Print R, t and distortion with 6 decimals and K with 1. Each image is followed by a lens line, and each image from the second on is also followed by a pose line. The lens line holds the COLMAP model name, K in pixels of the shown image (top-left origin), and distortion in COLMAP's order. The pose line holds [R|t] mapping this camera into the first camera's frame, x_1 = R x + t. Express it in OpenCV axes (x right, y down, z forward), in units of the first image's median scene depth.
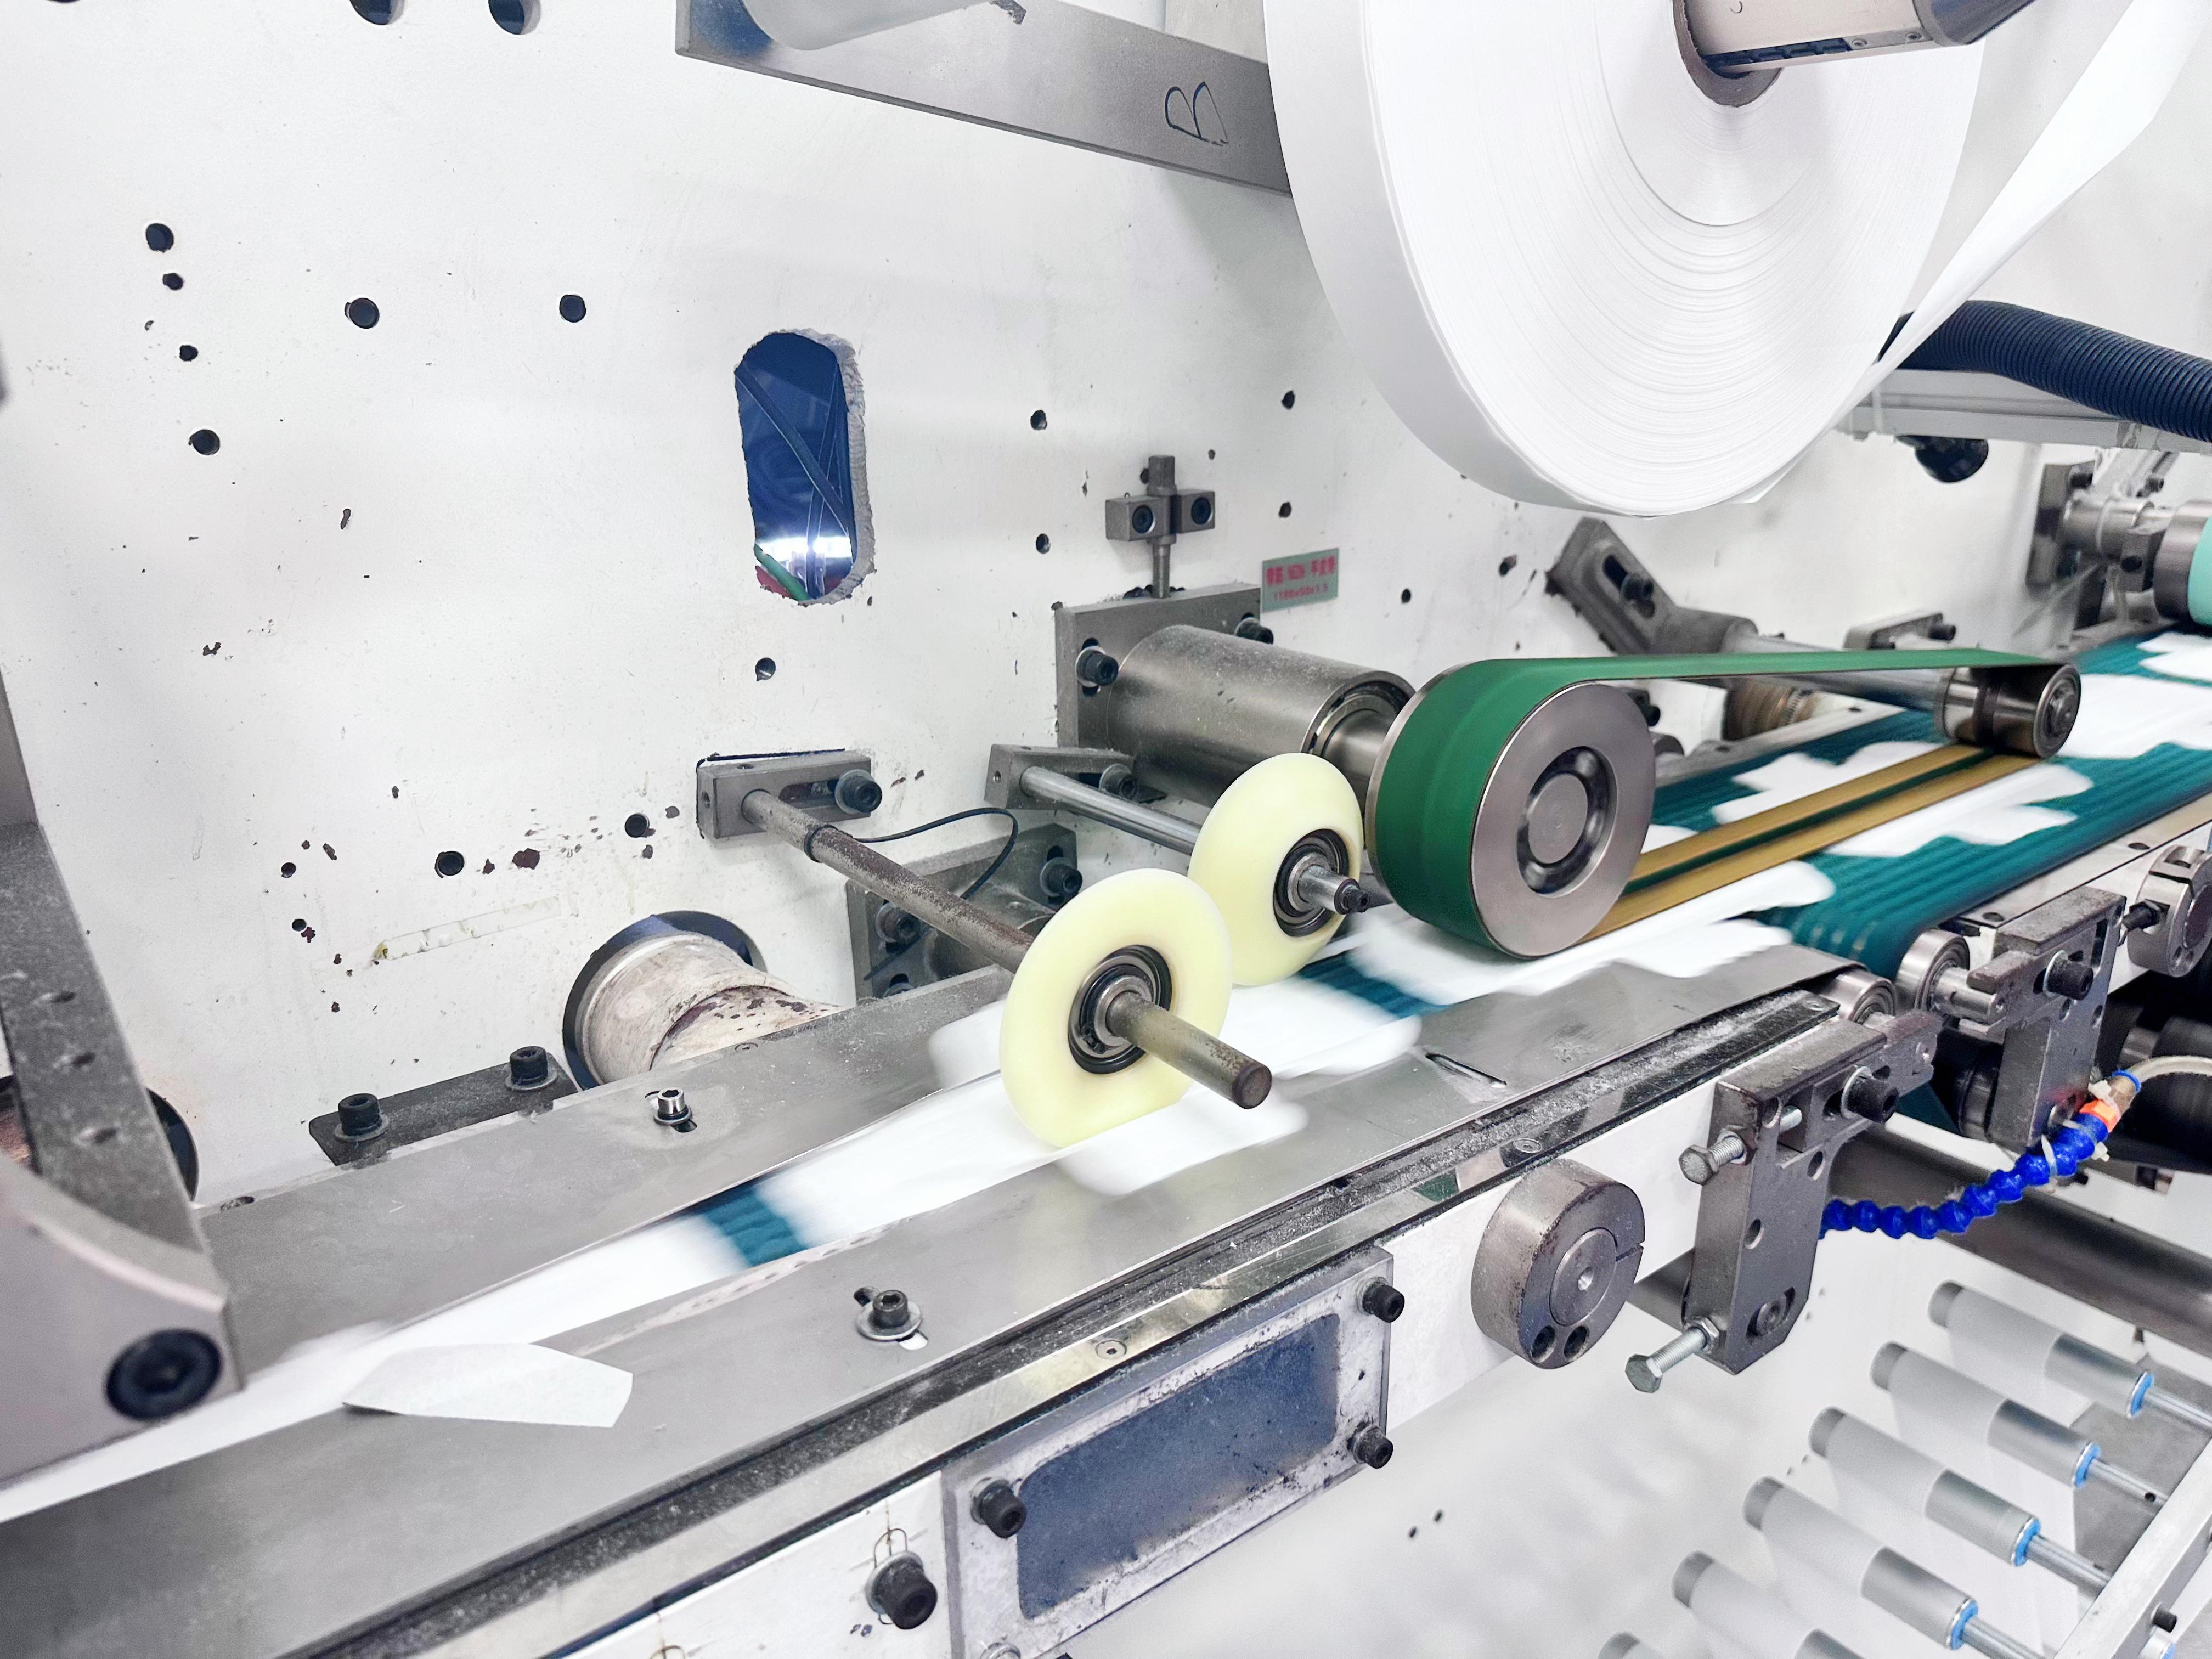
lens RADIAL K [[1568.7, 0, 1107.9], [0, 1568.7, 835.0], [0, 0, 1]] dist [0.111687, -0.180106]
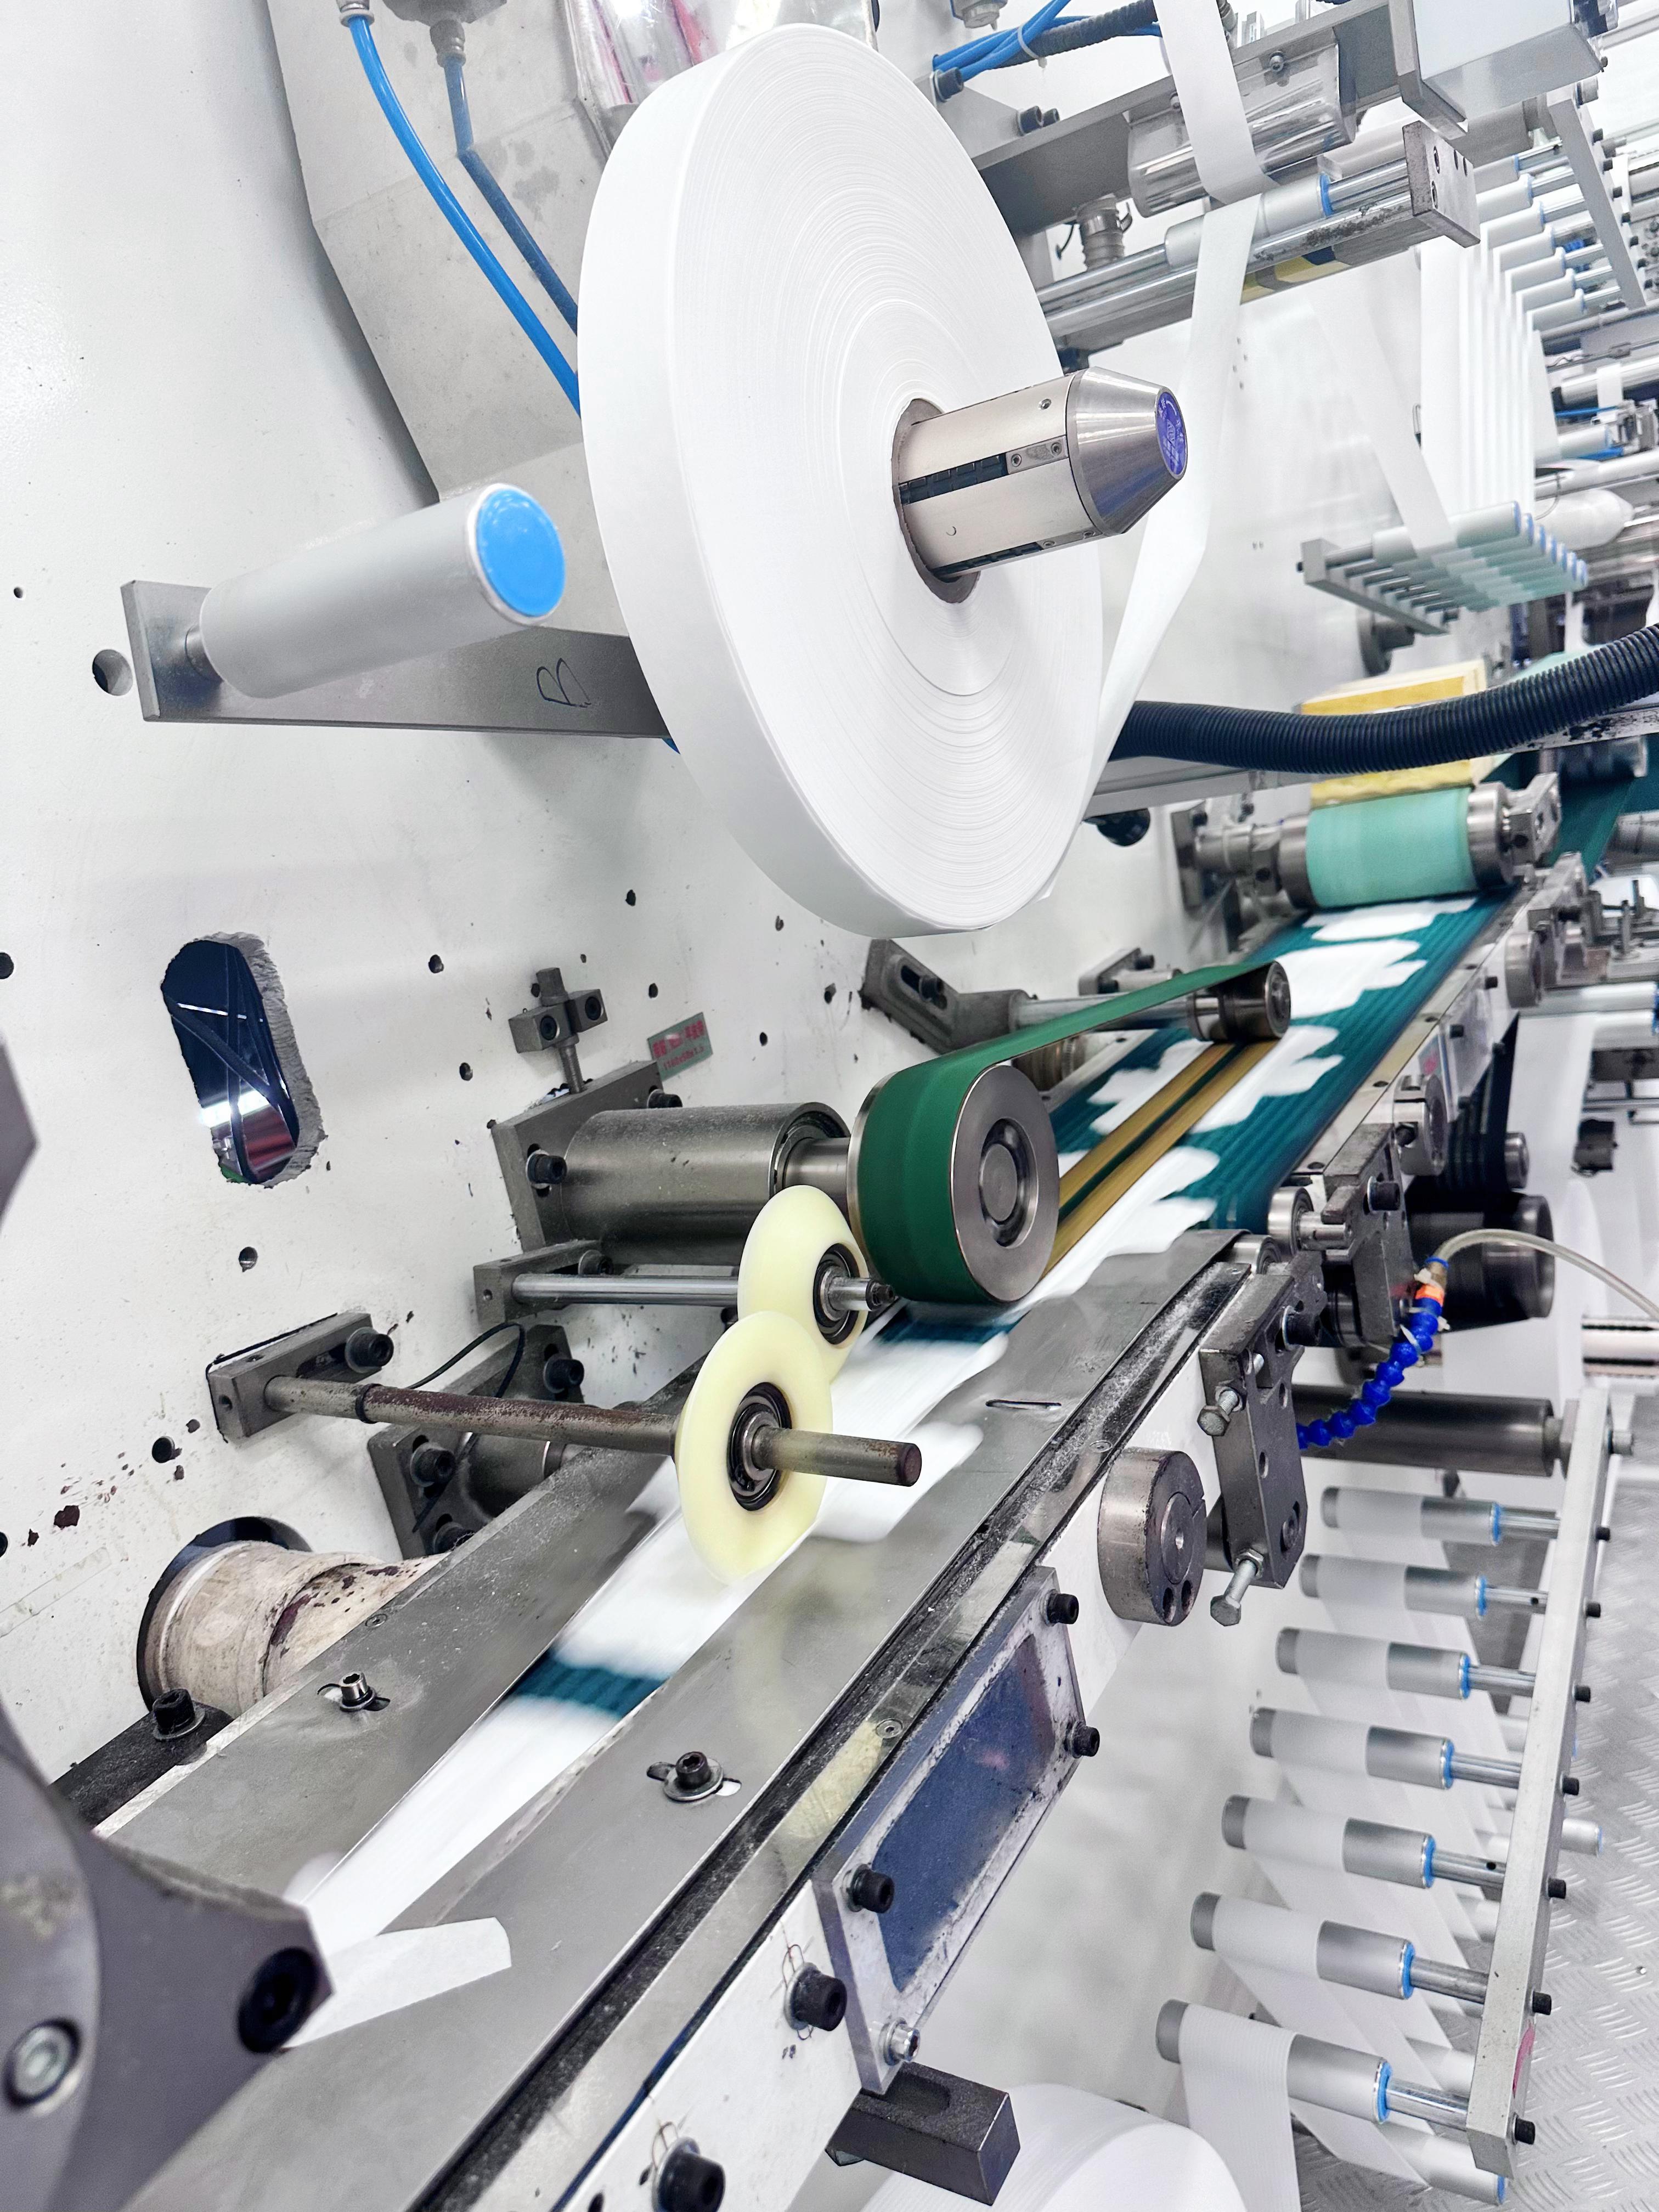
lens RADIAL K [[1568.7, 0, 828.7], [0, 1568.7, 1089.6], [0, 0, 1]] dist [0.111687, -0.180106]
pose [[0.914880, -0.255009, 0.312994, -0.169287], [0.293165, 0.952644, -0.080764, -0.017433], [-0.277576, 0.165648, 0.946315, -0.081730]]
